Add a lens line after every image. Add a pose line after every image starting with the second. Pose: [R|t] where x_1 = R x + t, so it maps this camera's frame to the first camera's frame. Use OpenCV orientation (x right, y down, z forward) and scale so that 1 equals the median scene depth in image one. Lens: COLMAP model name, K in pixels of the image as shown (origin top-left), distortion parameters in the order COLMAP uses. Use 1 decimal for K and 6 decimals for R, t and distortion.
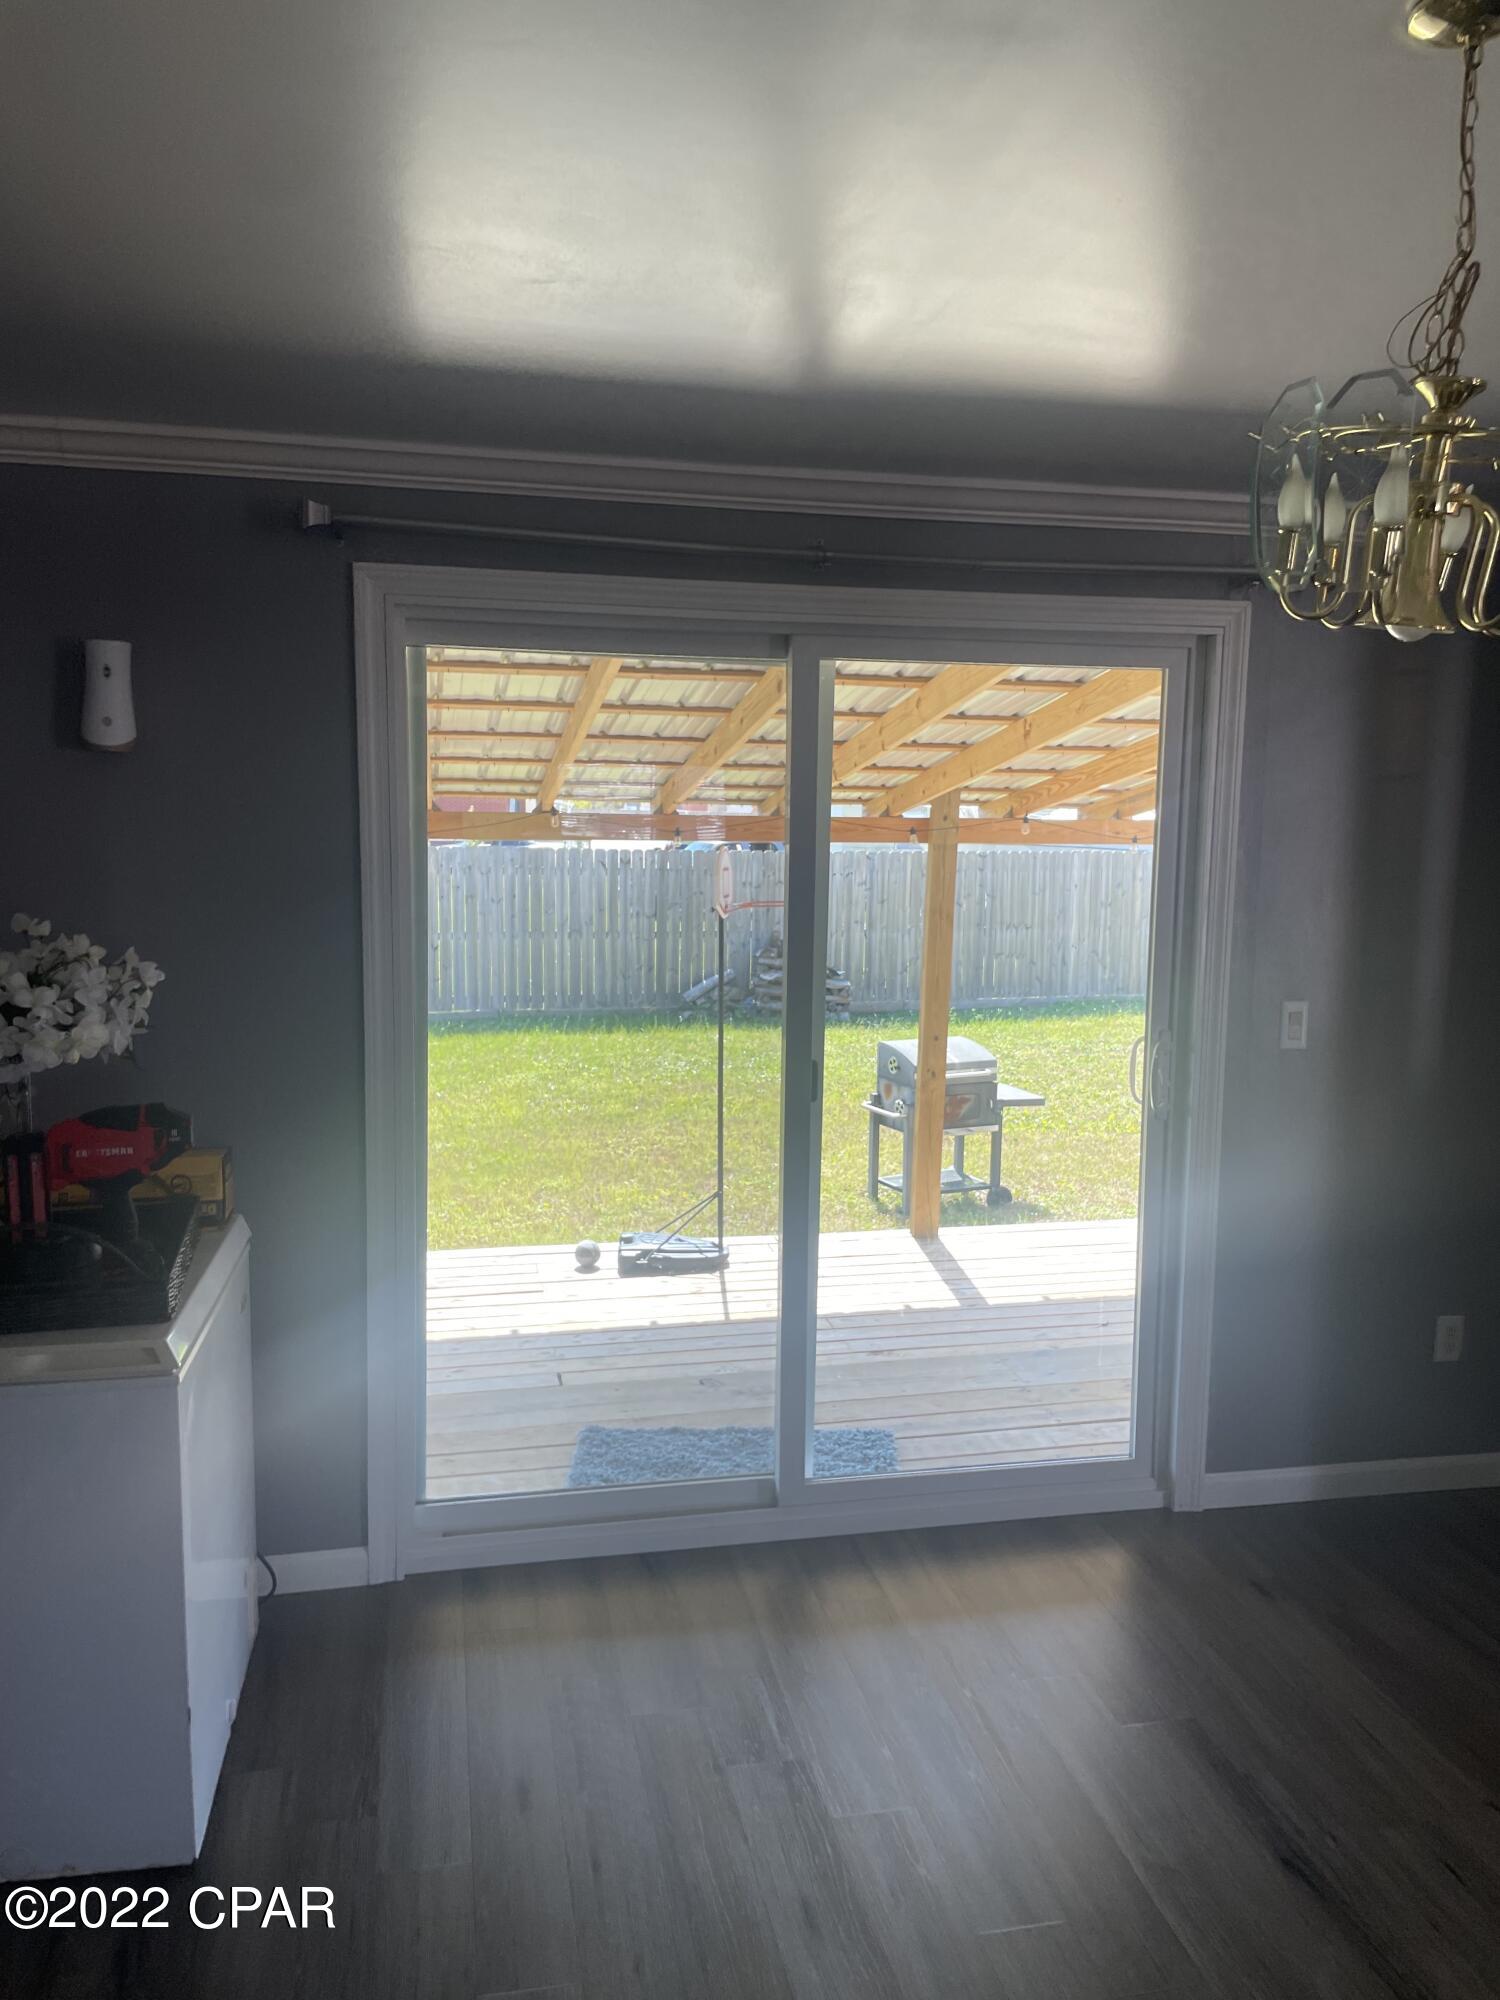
lens RADIAL K [[1515.3, 0, 753.4], [0, 1515.3, 969.8], [0, 0, 1]] dist [0.075775, -0.105547]
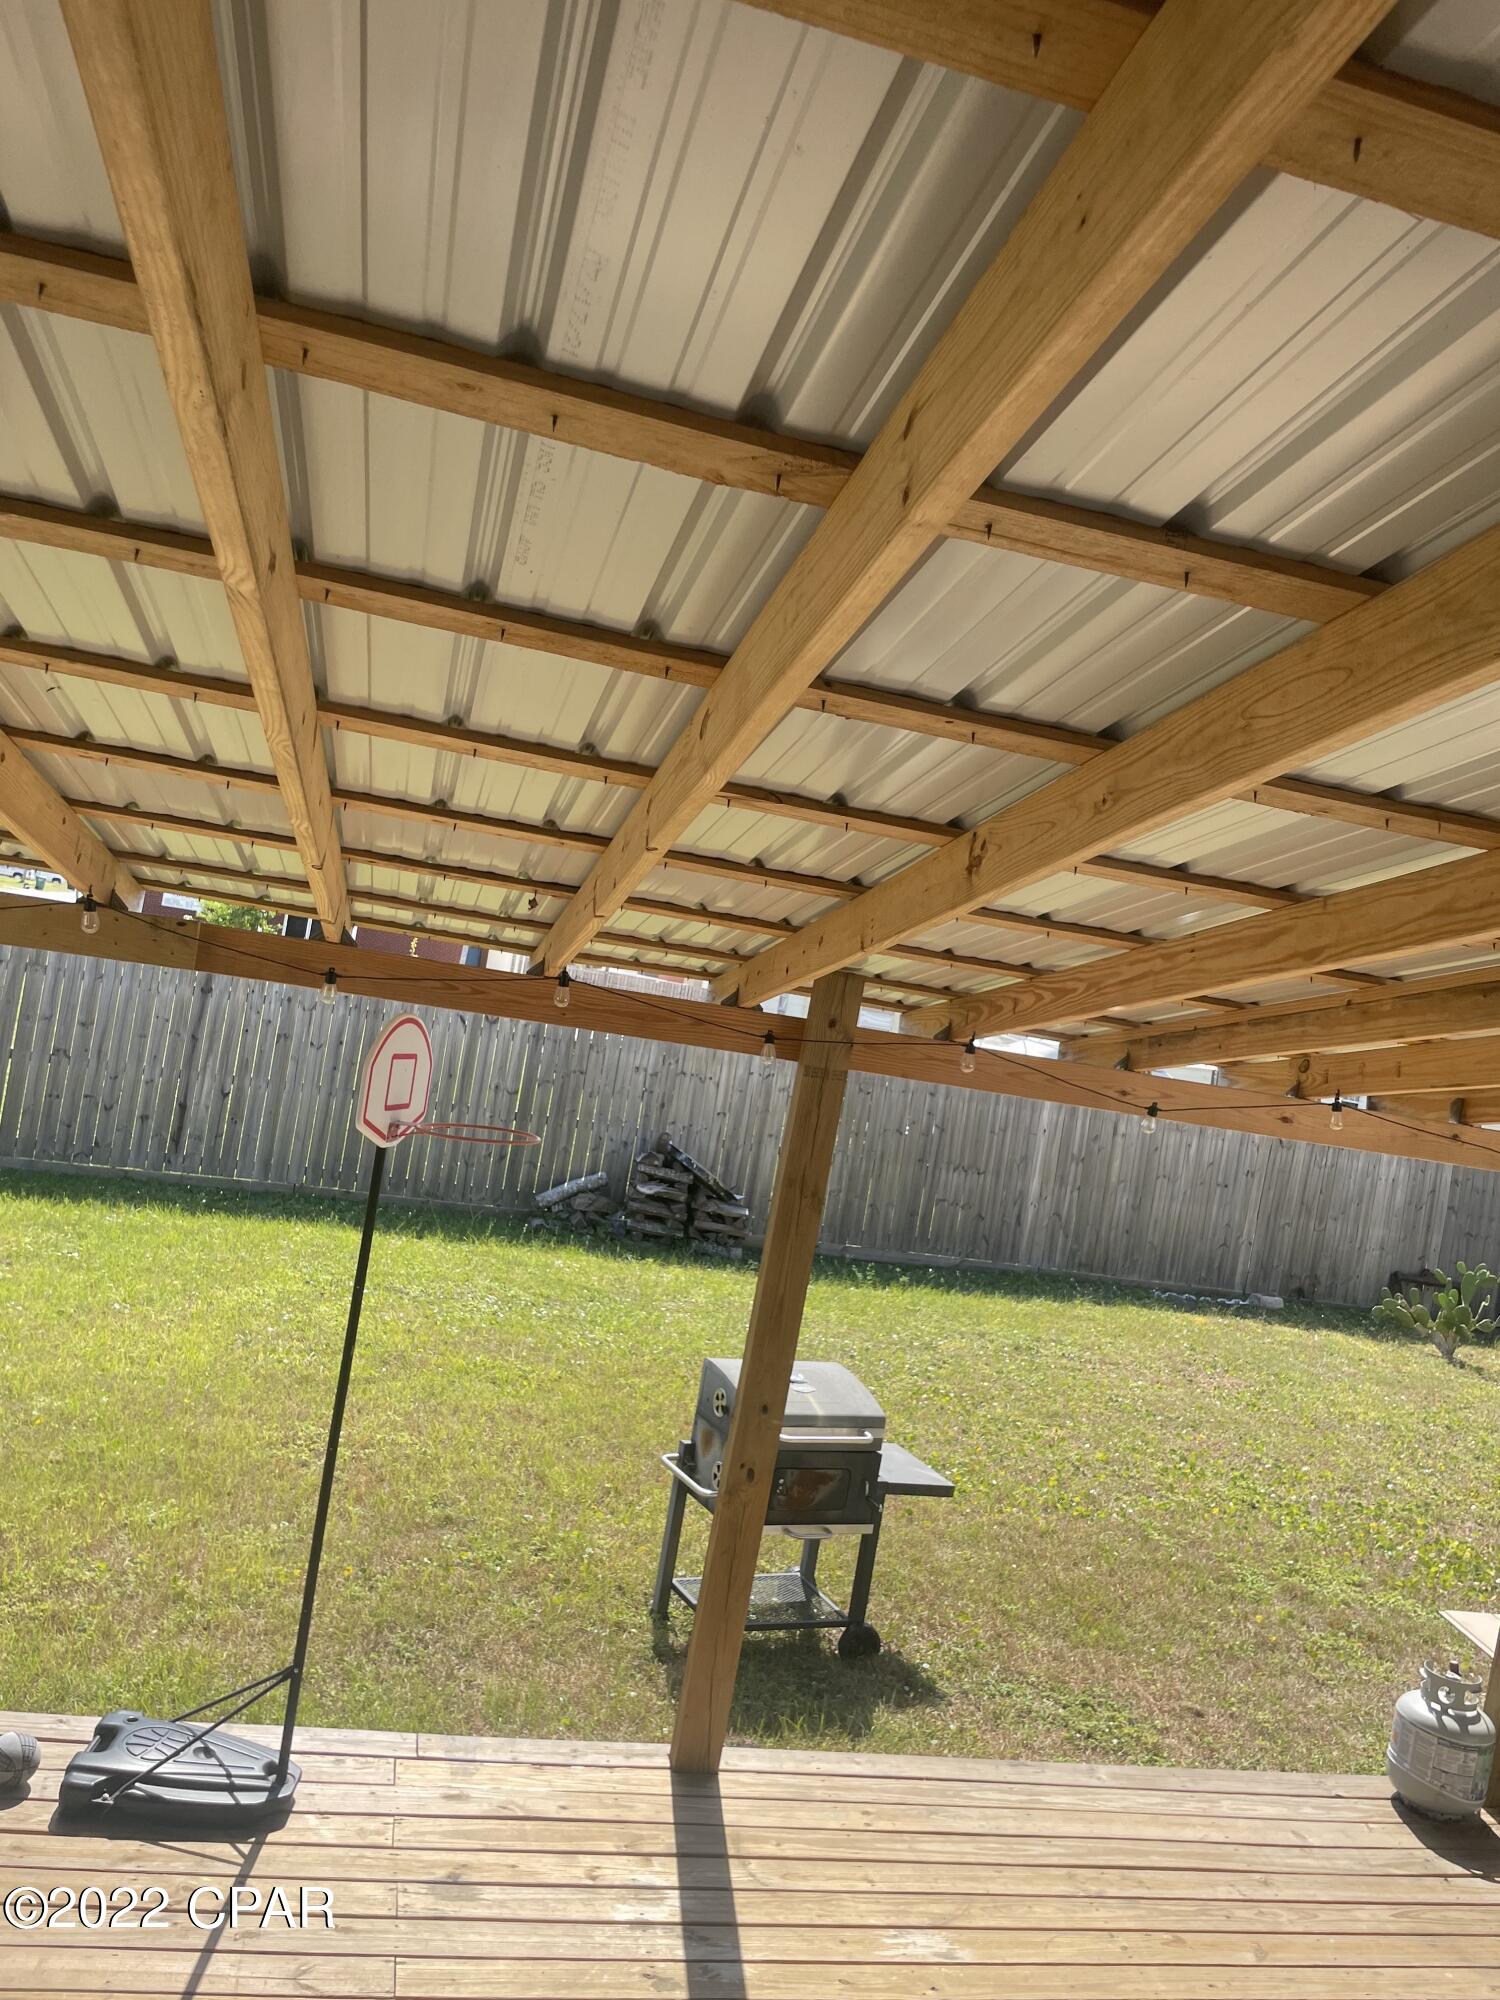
lens RADIAL K [[1515.3, 0, 742.6], [0, 1515.3, 986.5], [0, 0, 1]] dist [0.075775, -0.105547]
pose [[0.988984, 0.147994, 0.002910, 0.073640], [-0.146827, 0.983303, -0.107501, -0.039044], [-0.018771, 0.105890, 0.994201, 0.355235]]
